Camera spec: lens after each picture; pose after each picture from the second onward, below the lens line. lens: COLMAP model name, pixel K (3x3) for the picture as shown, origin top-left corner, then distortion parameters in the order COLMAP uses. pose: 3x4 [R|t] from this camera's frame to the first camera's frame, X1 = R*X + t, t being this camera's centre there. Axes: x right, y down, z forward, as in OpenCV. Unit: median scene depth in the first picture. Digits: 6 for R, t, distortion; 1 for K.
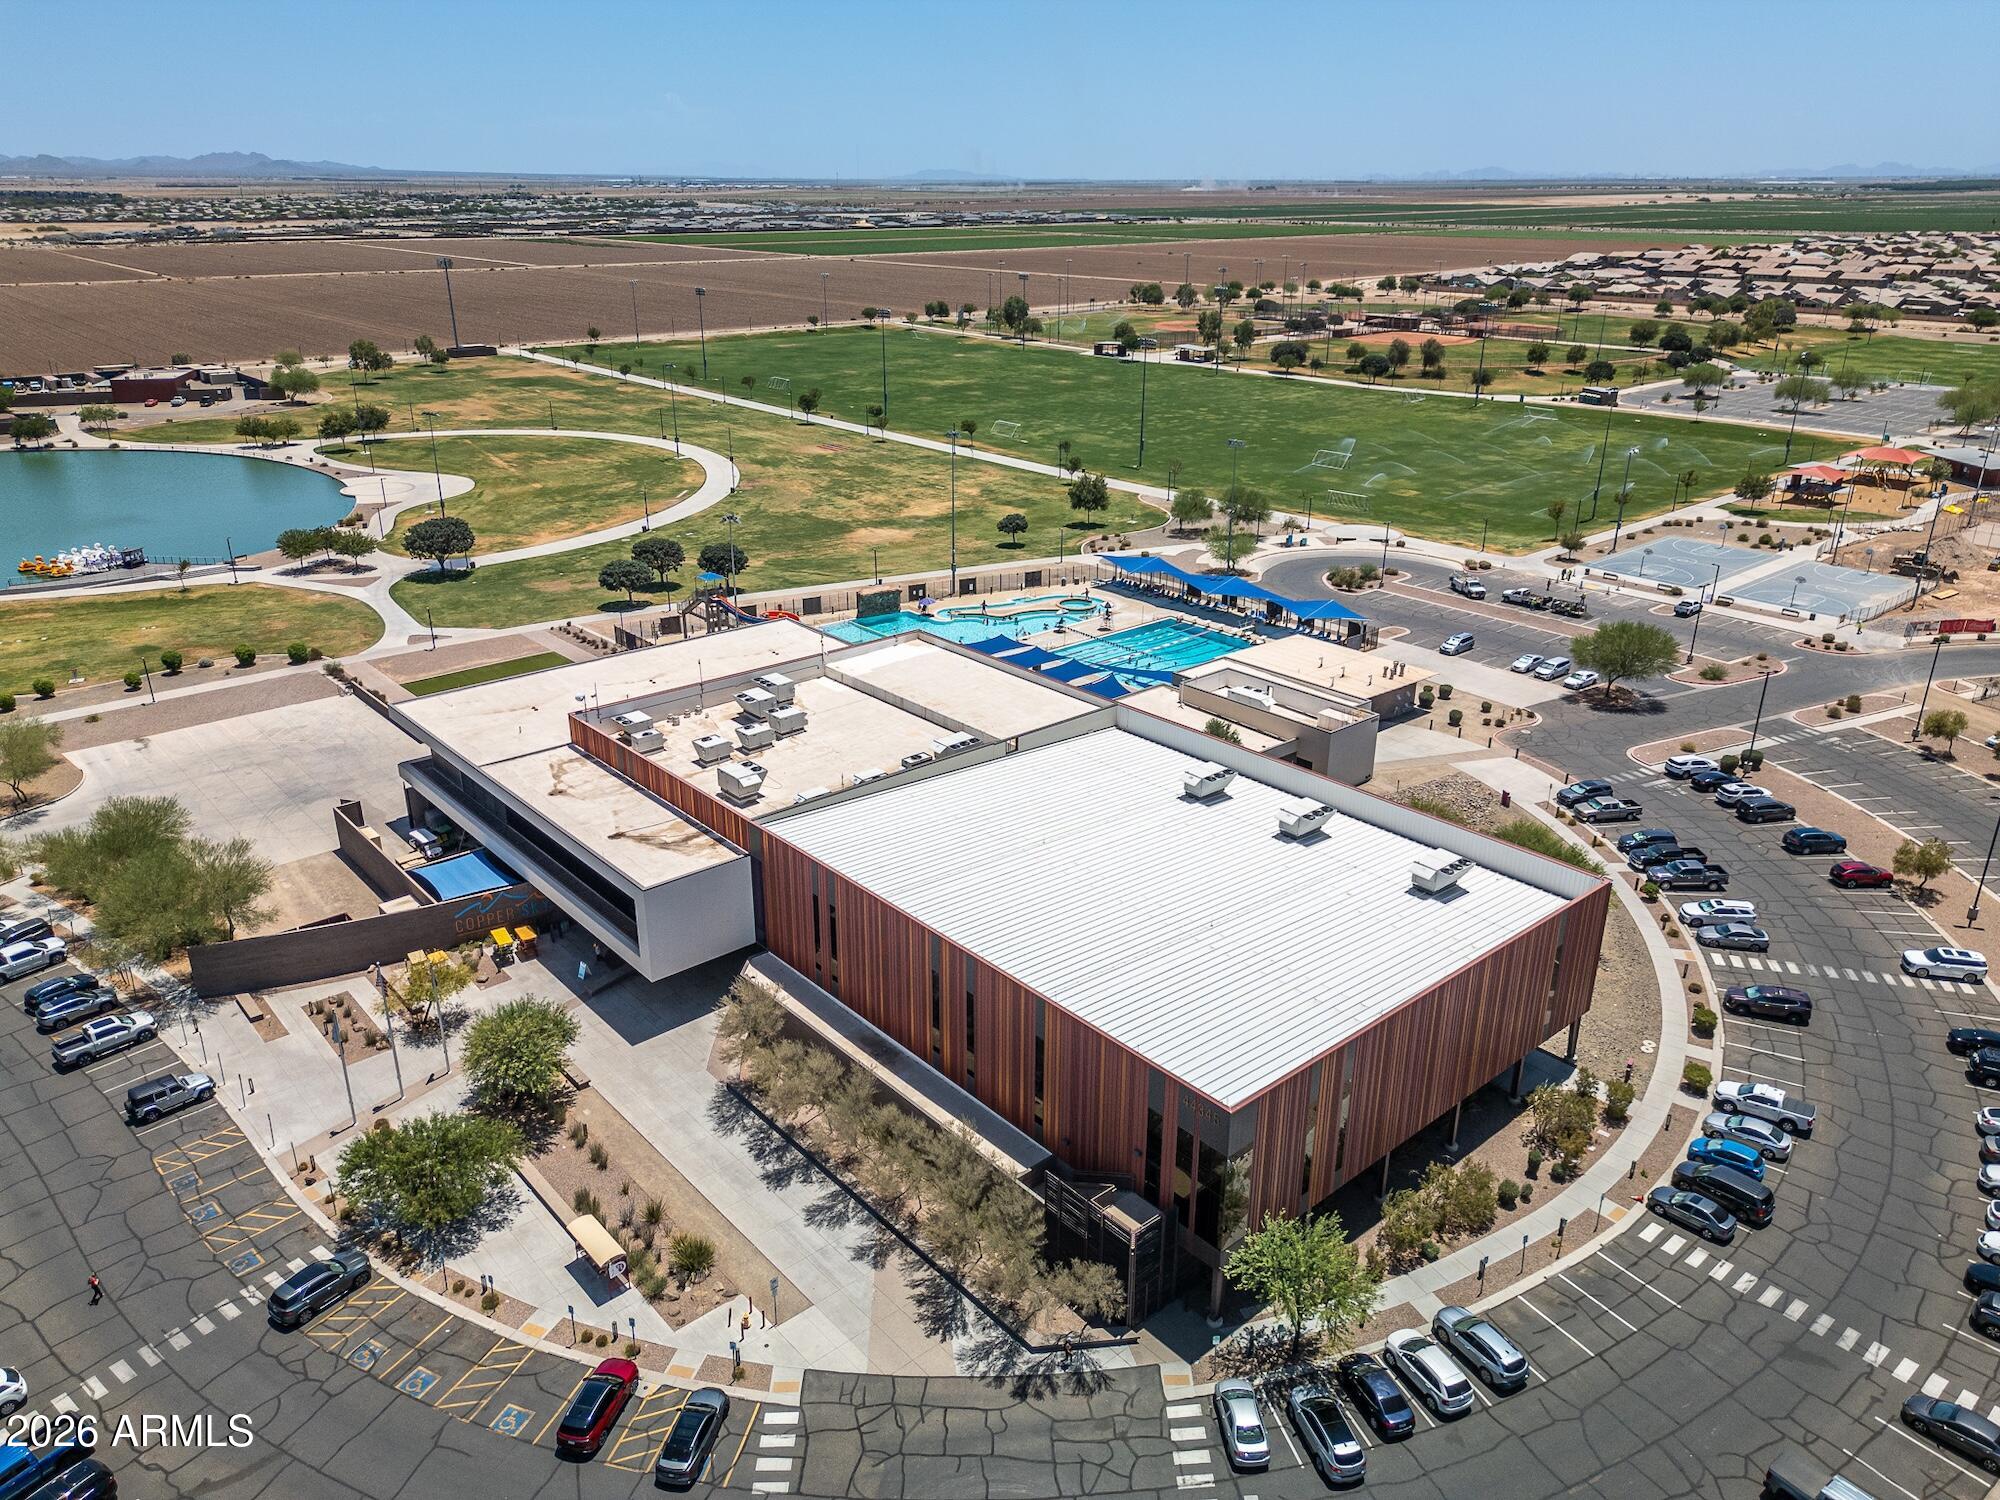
lens RADIAL K [[1402.5, 0, 994.2], [0, 1402.5, 753.1], [0, 0, 1]] dist [0.064955, -0.059995]
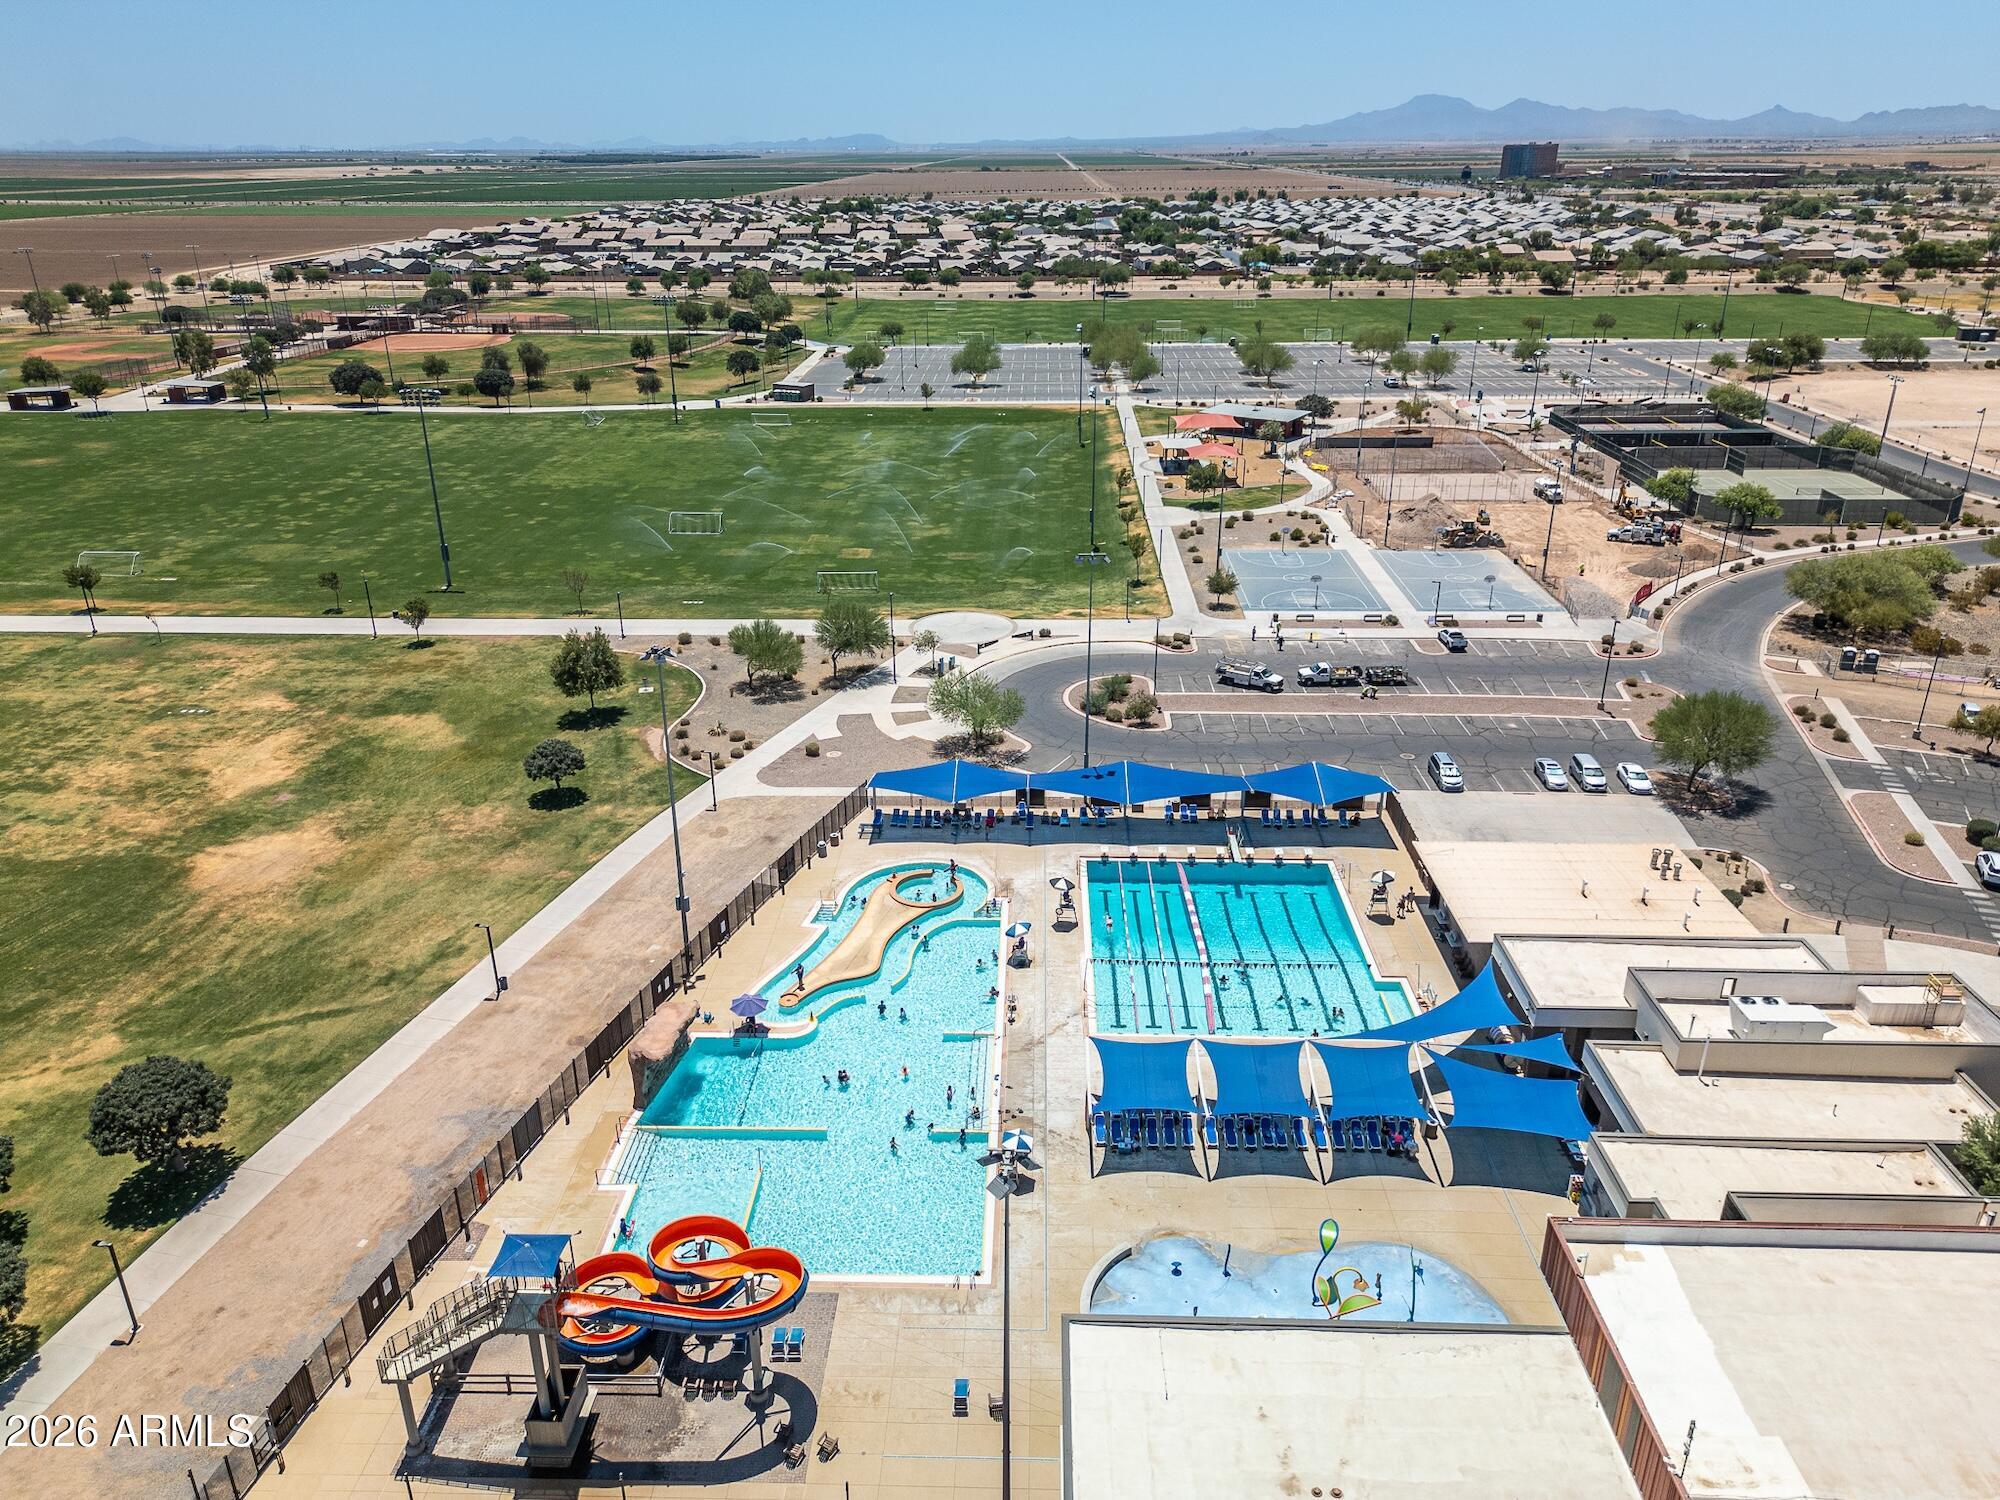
lens RADIAL K [[1407.8, 0, 994.9], [0, 1407.8, 746.7], [0, 0, 1]] dist [0.056750, -0.044993]
pose [[0.678699, -0.292167, 0.673800, -0.289087], [0.284596, 0.950405, 0.125440, -0.229682], [-0.677032, 0.106625, 0.728189, 0.590911]]
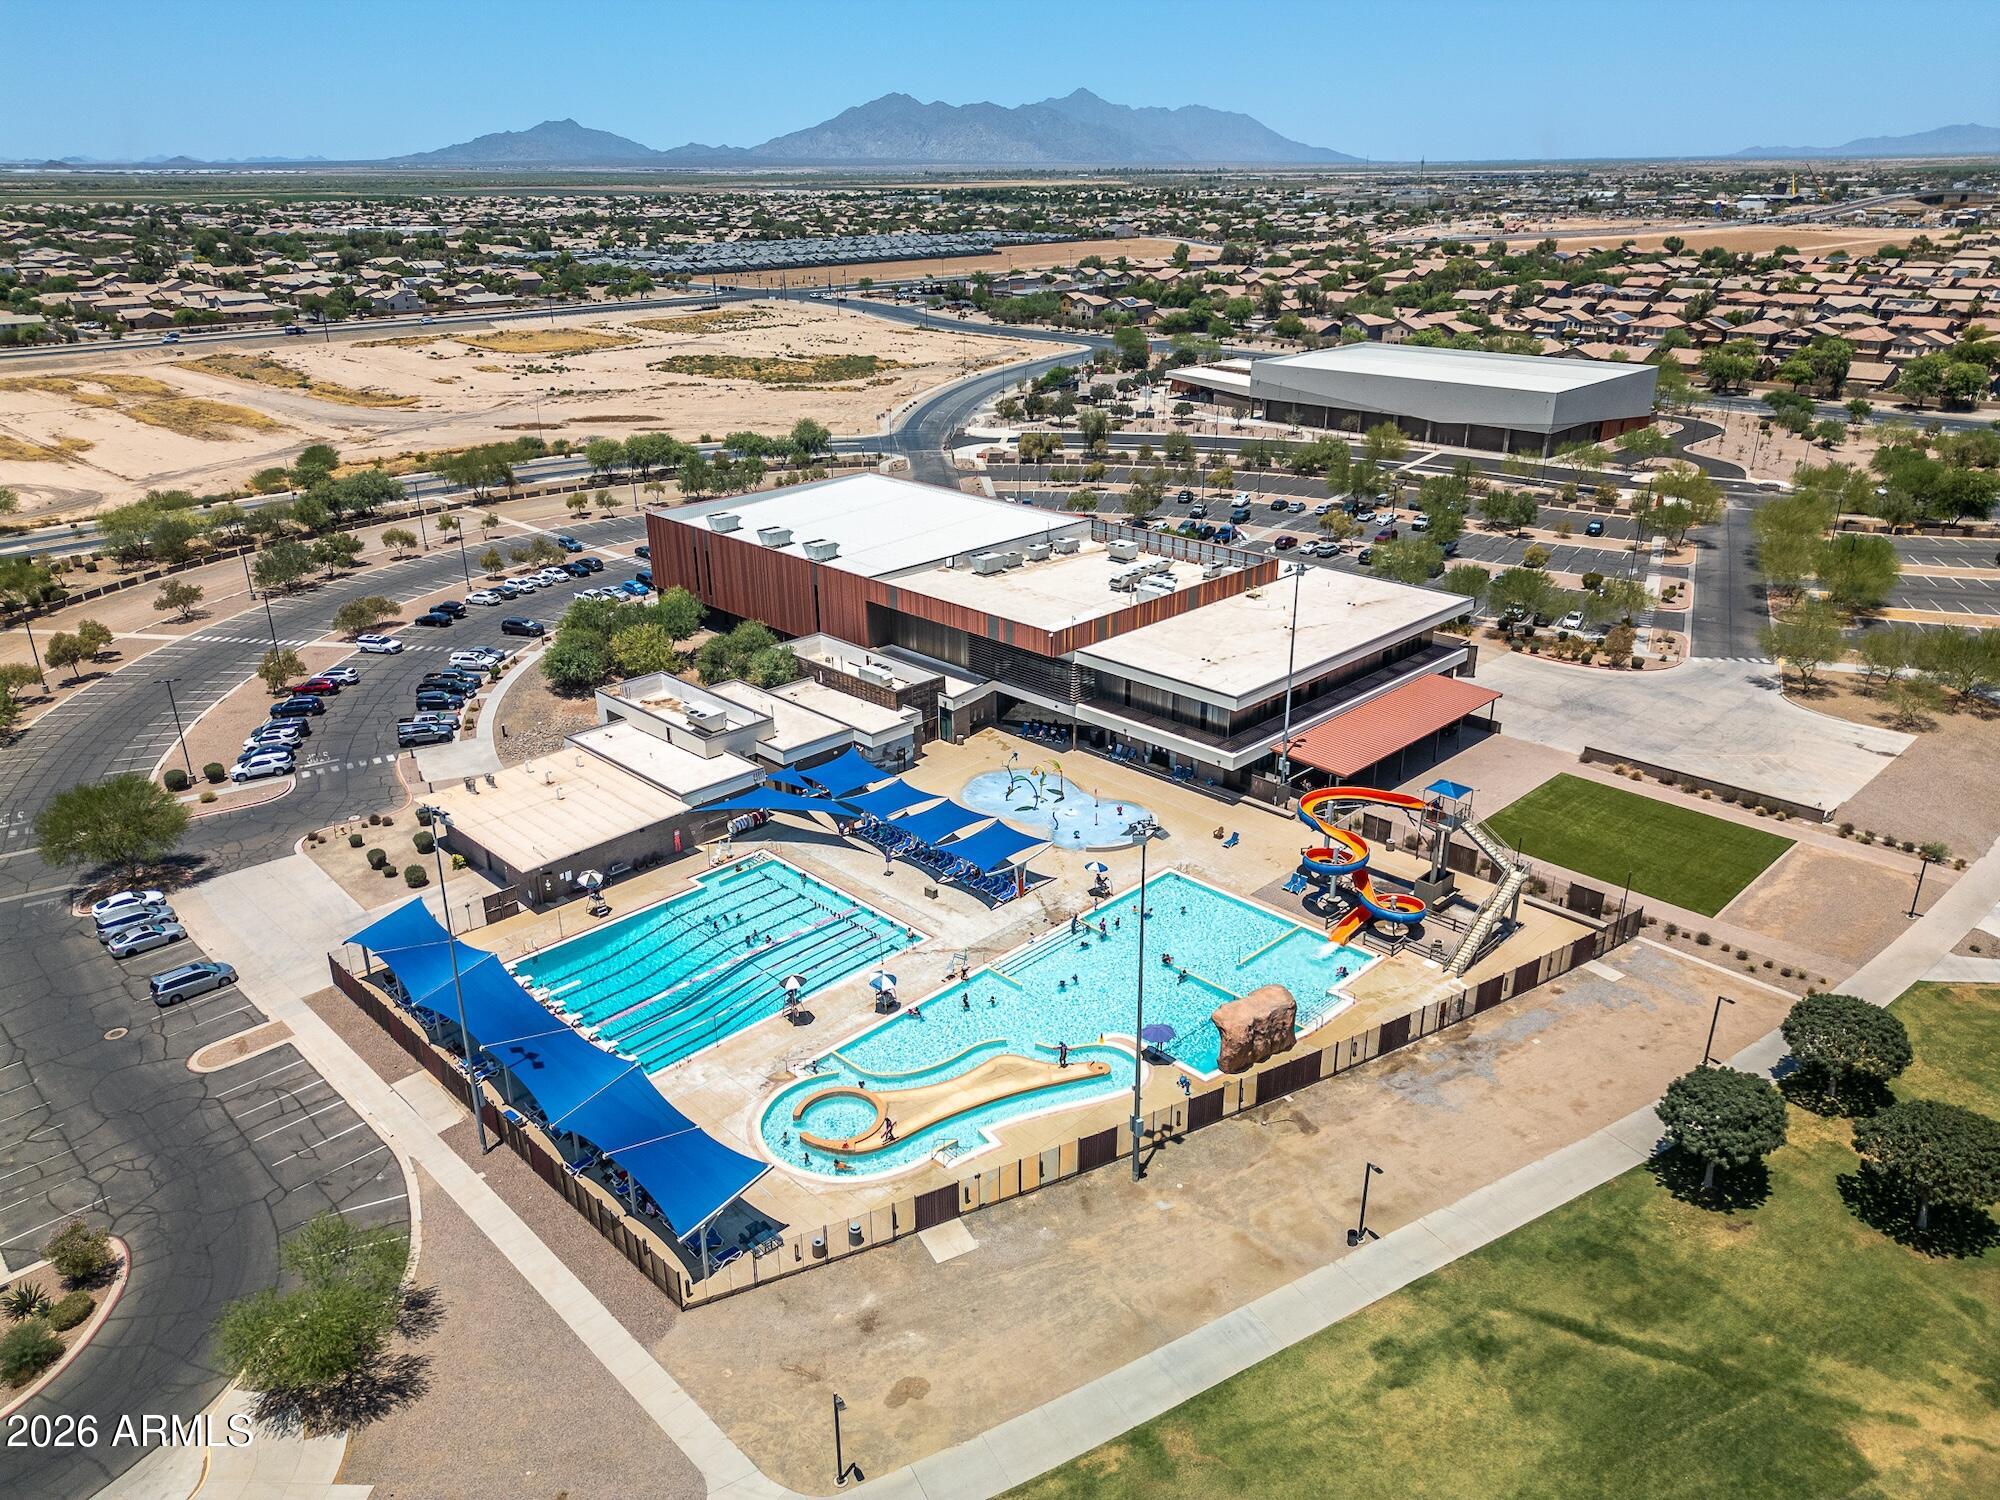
lens RADIAL K [[1407.8, 0, 994.9], [0, 1407.8, 746.7], [0, 0, 1]] dist [0.056750, -0.044993]
pose [[-0.997722, 0.032504, -0.059119, 0.033531], [-0.018416, 0.711790, 0.702151, -0.520222], [0.064903, 0.701640, -0.709570, 1.278995]]
